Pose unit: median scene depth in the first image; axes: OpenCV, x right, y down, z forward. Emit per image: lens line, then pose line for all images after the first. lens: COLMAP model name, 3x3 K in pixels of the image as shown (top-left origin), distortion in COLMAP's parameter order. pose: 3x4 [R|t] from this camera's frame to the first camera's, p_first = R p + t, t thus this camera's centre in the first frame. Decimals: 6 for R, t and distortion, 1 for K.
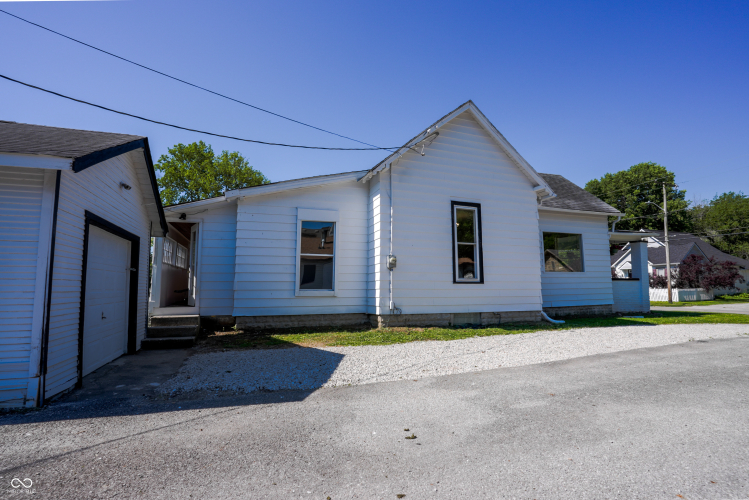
lens RADIAL K [[358.6, 0, 374.5], [0, 358.6, 250.0], [0, 0, 1]] dist [-0.067457, 0.024615]
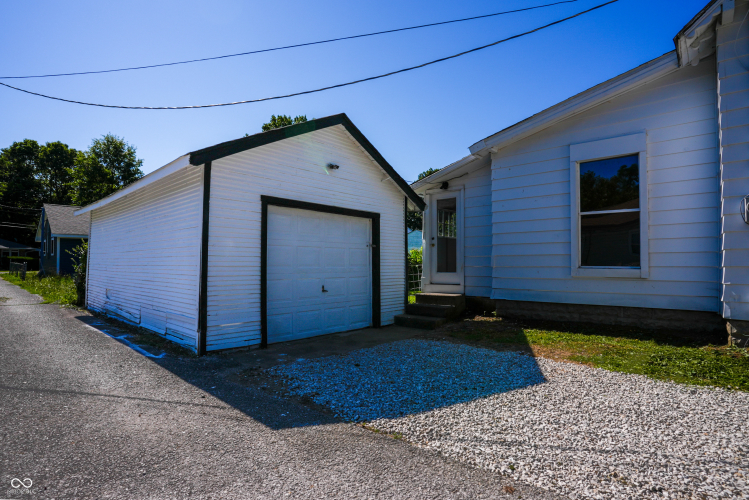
lens RADIAL K [[379.0, 0, 374.5], [0, 379.0, 250.0], [0, 0, 1]] dist [-0.089975, 0.043281]
pose [[0.498939, -0.025706, -0.866256, 0.211302], [0.084169, 0.996272, 0.018915, 0.036948], [0.862540, -0.082349, 0.499242, 0.349702]]
